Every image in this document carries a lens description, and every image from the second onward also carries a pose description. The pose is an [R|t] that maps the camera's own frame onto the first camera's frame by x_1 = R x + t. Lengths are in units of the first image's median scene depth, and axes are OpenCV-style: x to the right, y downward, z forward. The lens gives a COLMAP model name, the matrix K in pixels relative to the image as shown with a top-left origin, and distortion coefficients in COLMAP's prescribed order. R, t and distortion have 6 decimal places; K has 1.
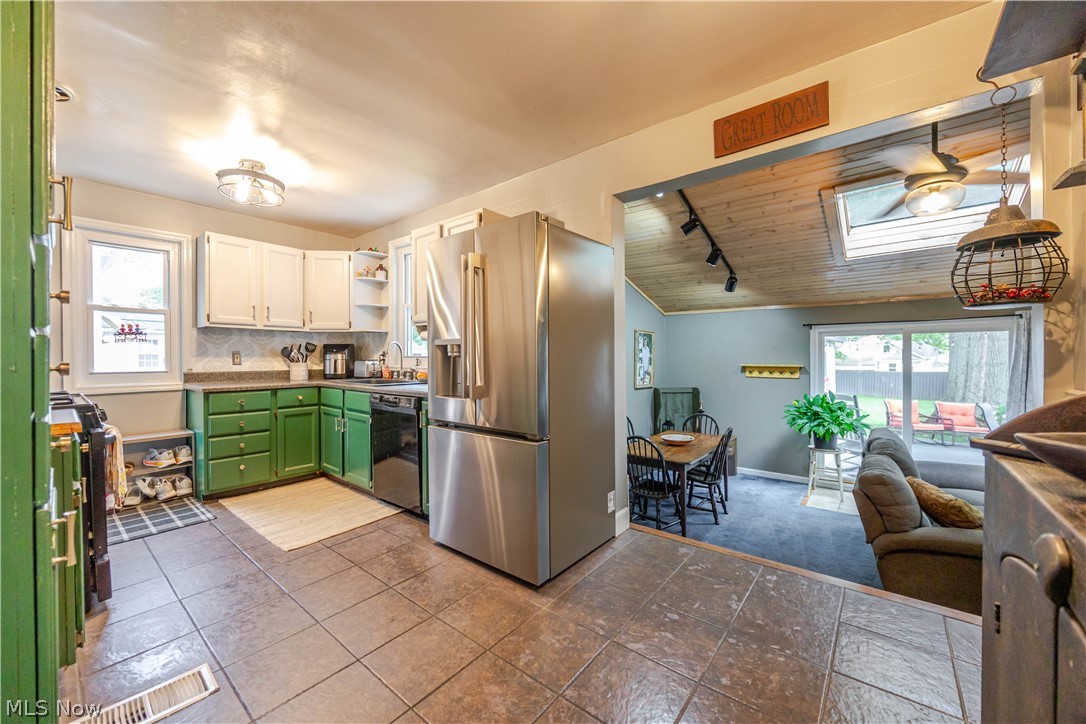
lens RADIAL K [[433.7, 0, 543.0], [0, 433.7, 362.0], [0, 0, 1]] dist [-0.002179, 0.000007]
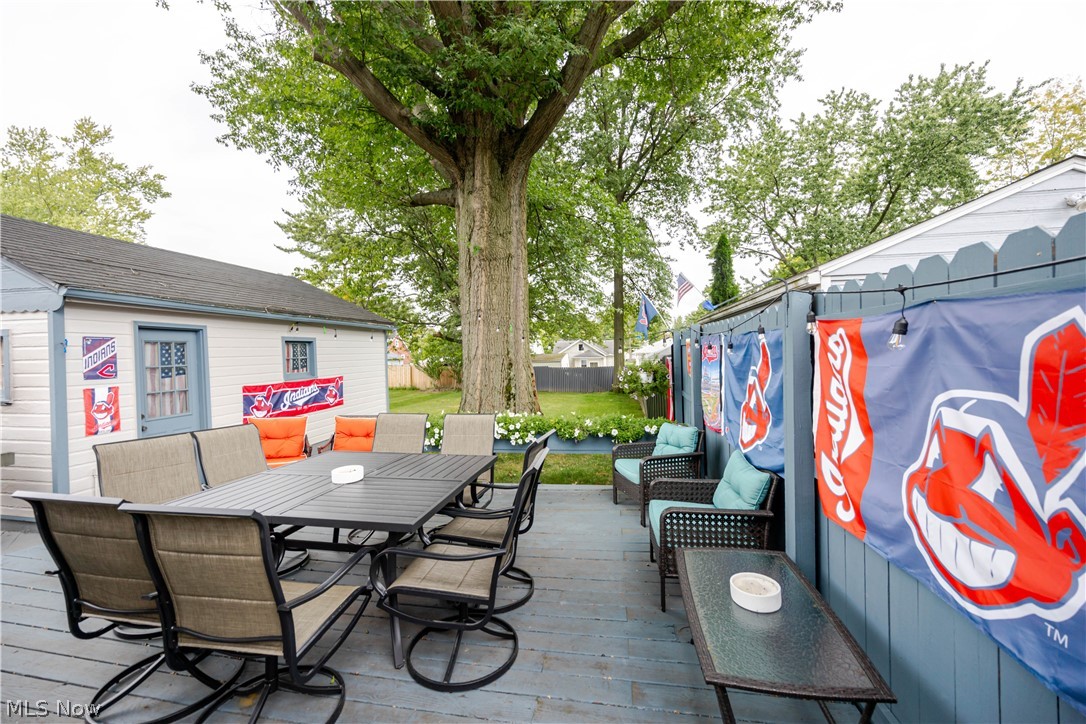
lens RADIAL K [[428.4, 0, 543.0], [0, 428.4, 362.0], [0, 0, 1]] dist [-0.000496, -0.000127]
pose [[0.870761, -0.017797, 0.491385, 0.739909], [0.018938, 0.999817, 0.002652, 0.014886], [-0.491342, 0.006997, 0.870939, 0.274261]]
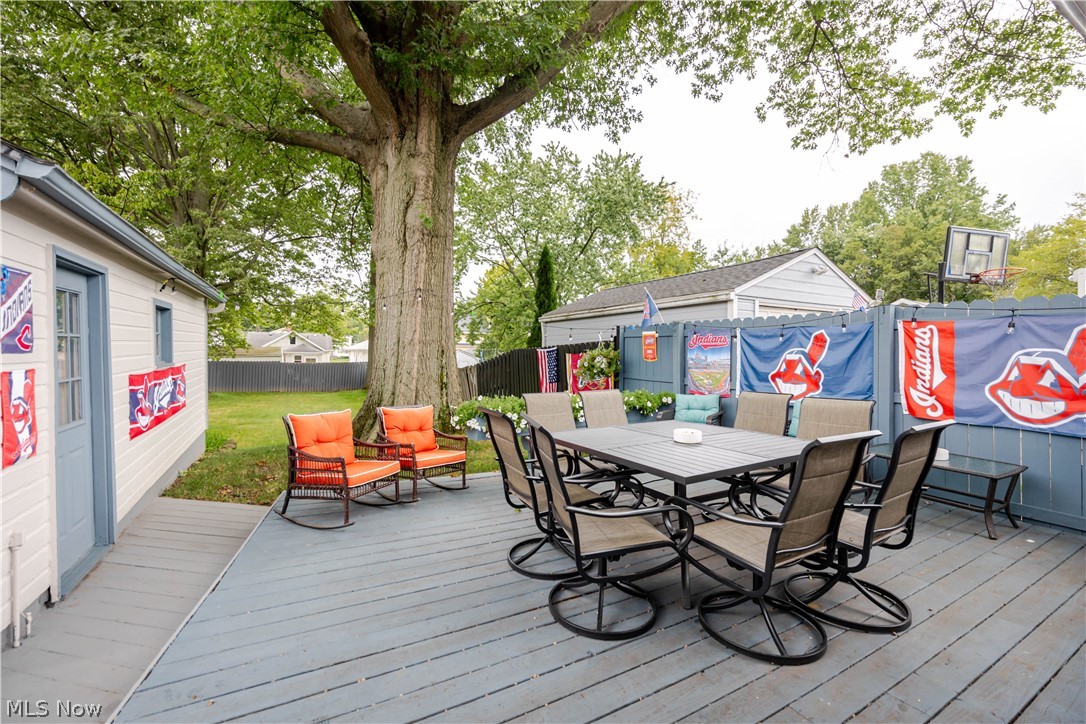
lens RADIAL K [[433.7, 0, 543.0], [0, 433.7, 362.0], [0, 0, 1]] dist [-0.002179, 0.000007]
pose [[0.367939, -0.016172, 0.929709, 0.447278], [0.006320, 0.999869, 0.014892, 0.028411], [-0.929829, 0.000396, 0.367993, 0.555502]]
